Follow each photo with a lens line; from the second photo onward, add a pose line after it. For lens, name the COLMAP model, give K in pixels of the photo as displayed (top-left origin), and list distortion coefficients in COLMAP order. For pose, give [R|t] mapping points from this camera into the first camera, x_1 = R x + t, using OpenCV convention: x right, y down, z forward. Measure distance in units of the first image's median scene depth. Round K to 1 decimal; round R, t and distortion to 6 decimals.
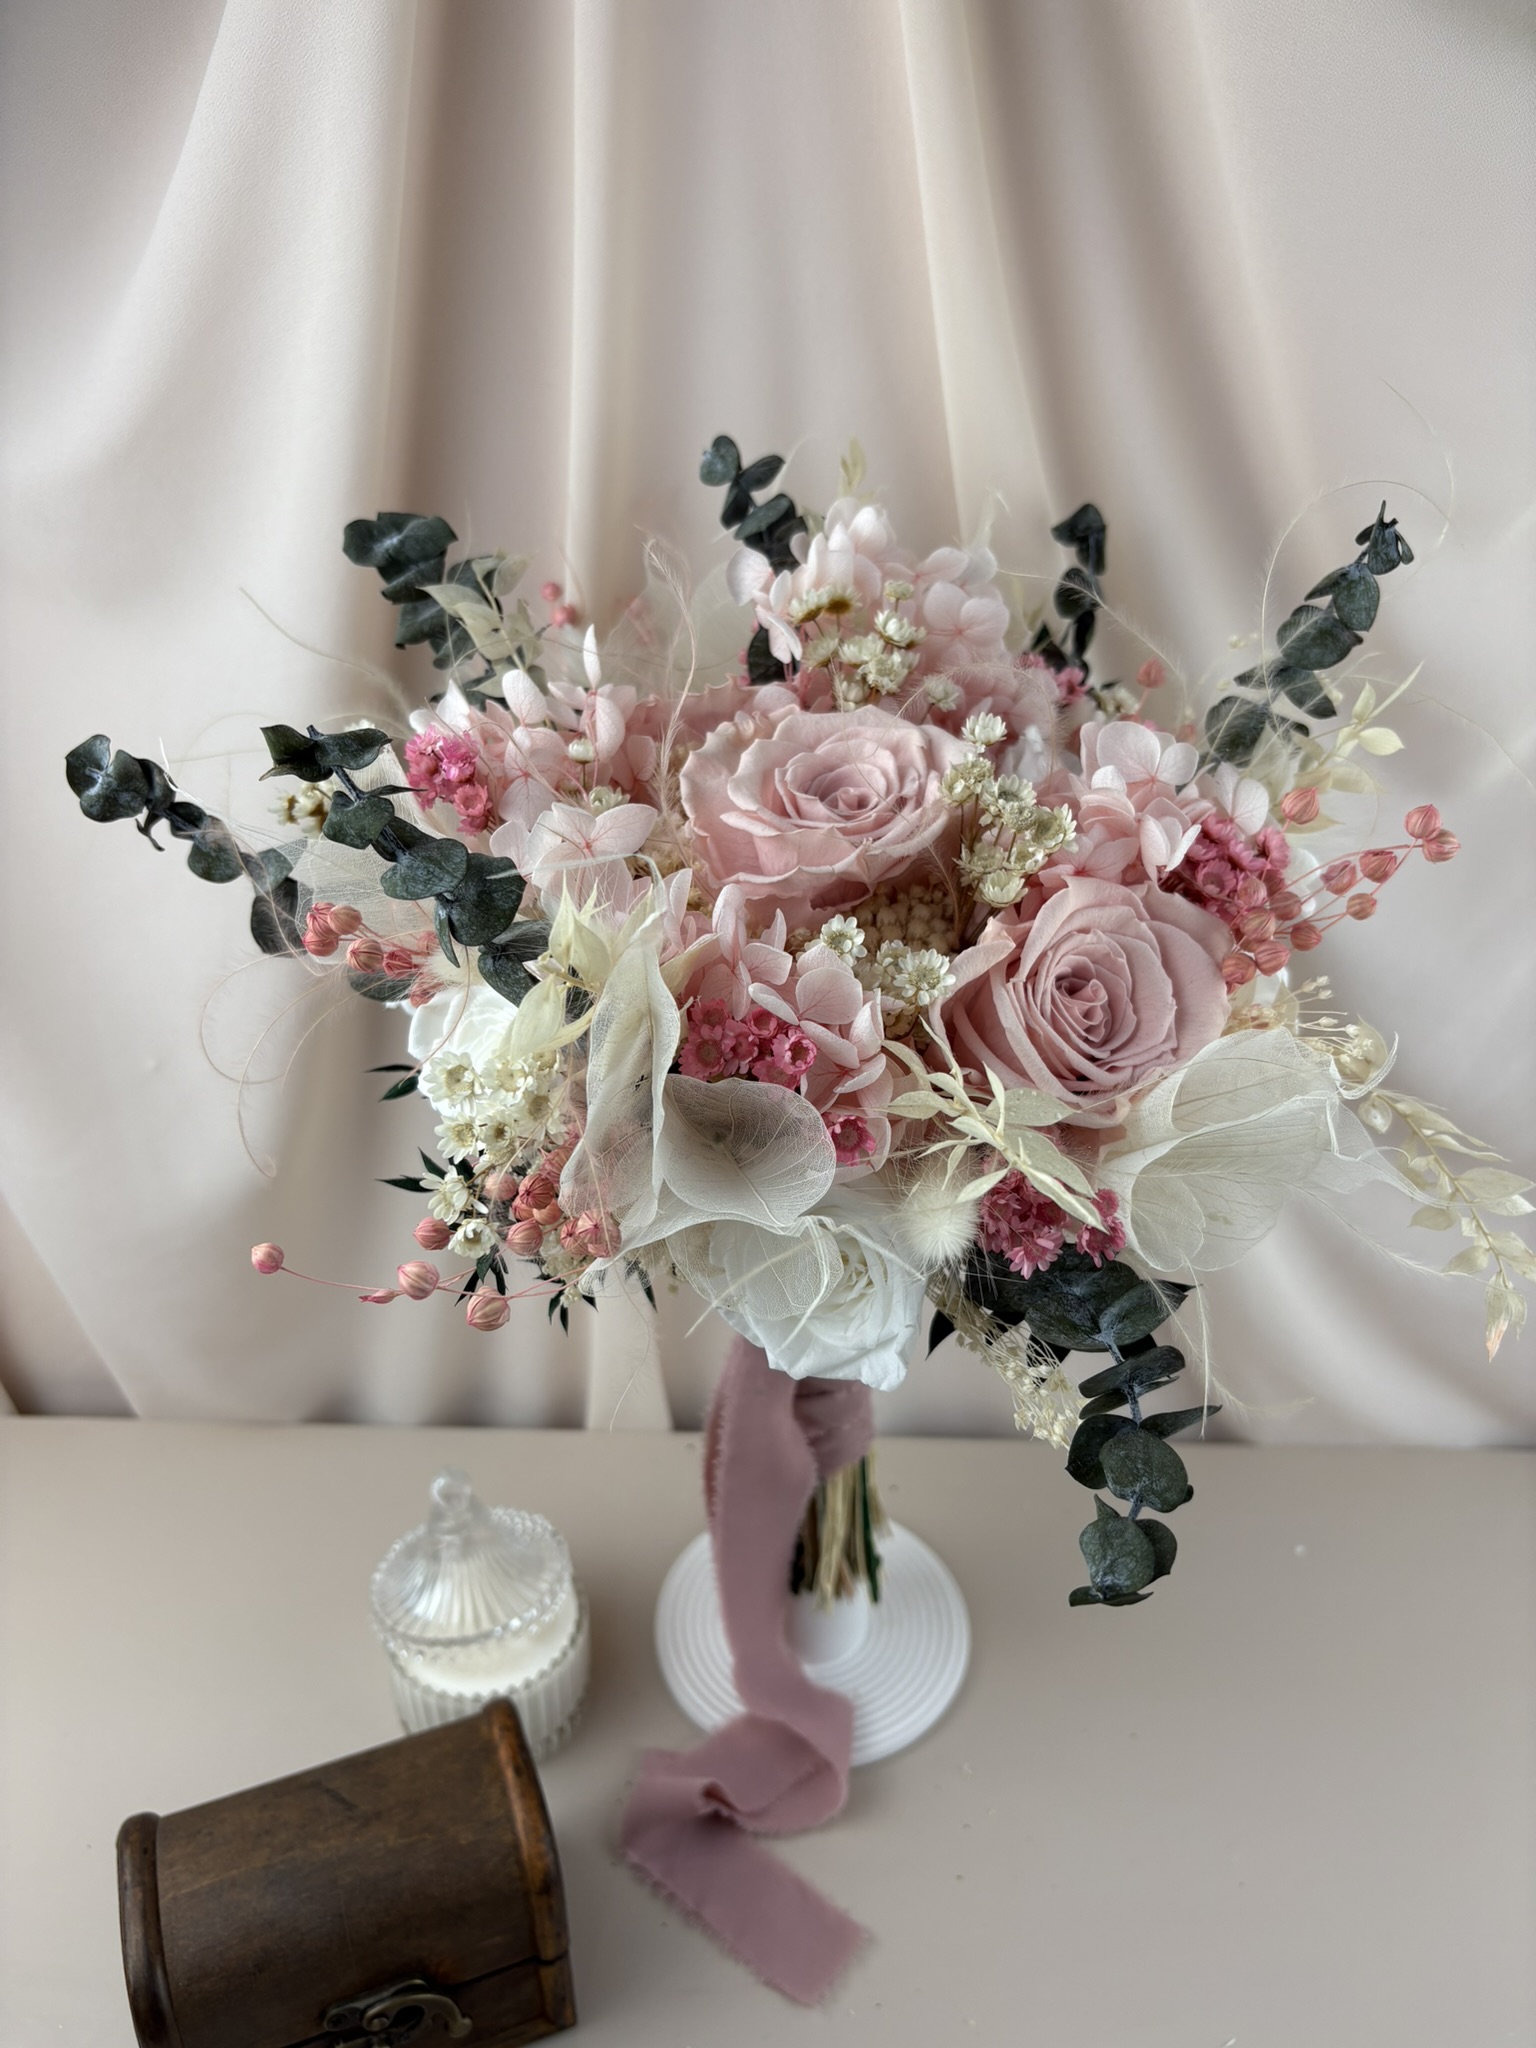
lens RADIAL K [[1594.3, 0, 768.0], [0, 1594.3, 1024.0], [0, 0, 1]] dist [0.058586, -0.132303]
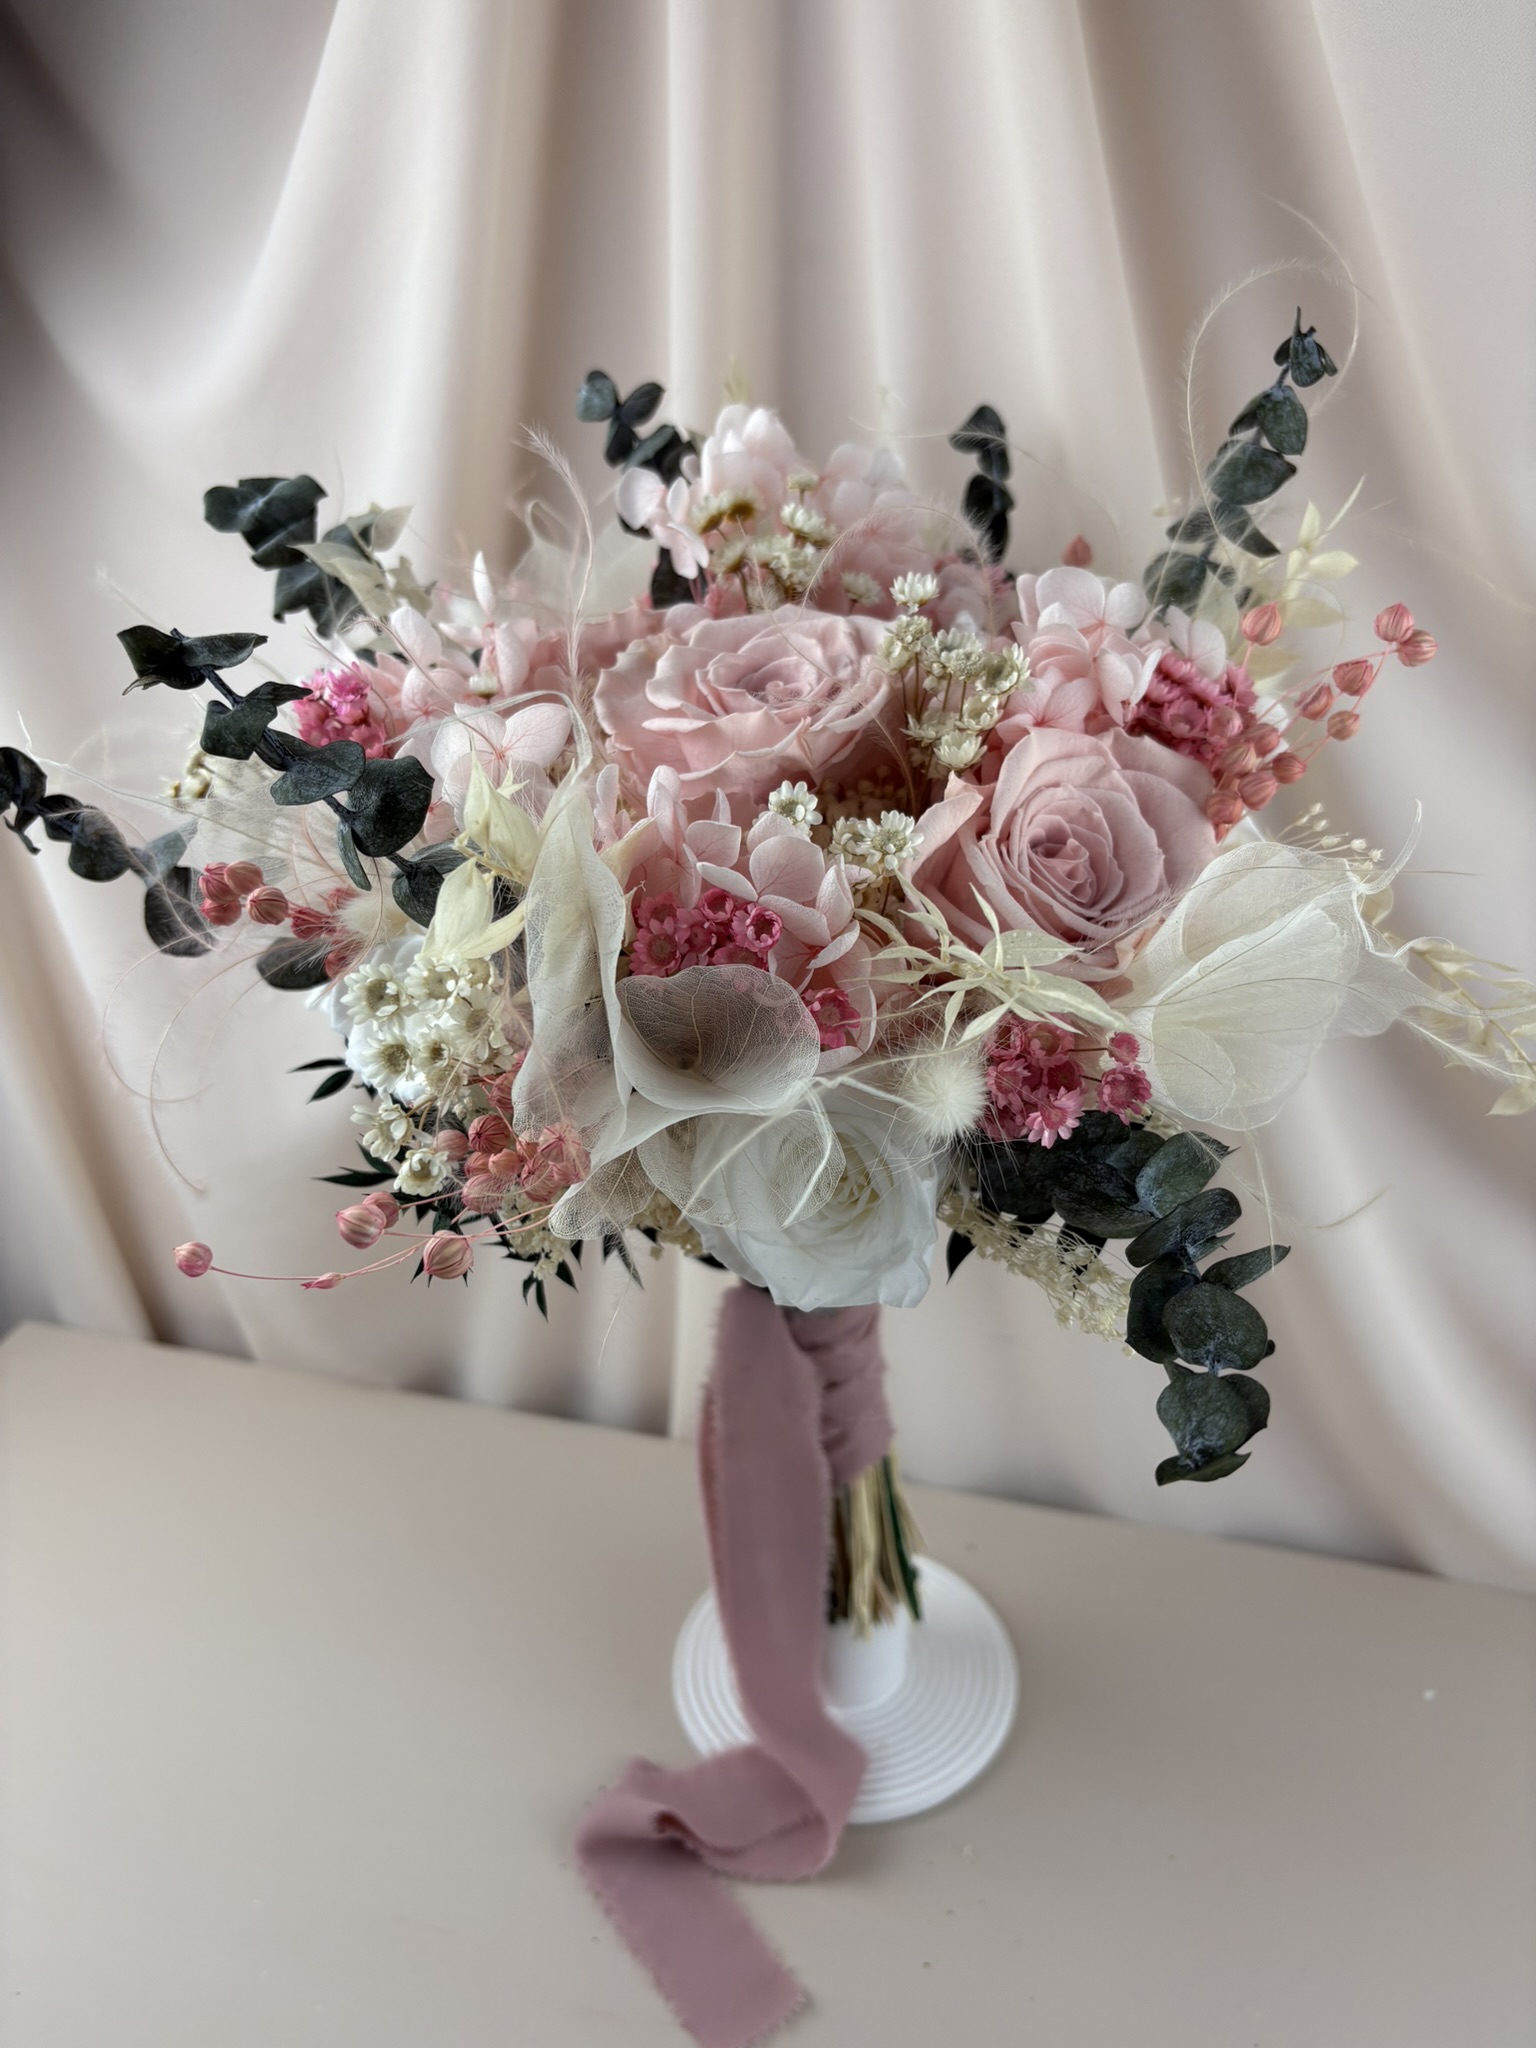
lens RADIAL K [[1594.7, 0, 768.0], [0, 1594.7, 1024.0], [0, 0, 1]] dist [0.000987, -0.000231]
pose [[0.991034, -0.128251, 0.037448, -0.015625], [0.130529, 0.989208, -0.066553, 0.115387], [-0.028509, 0.070844, 0.997080, 0.103506]]
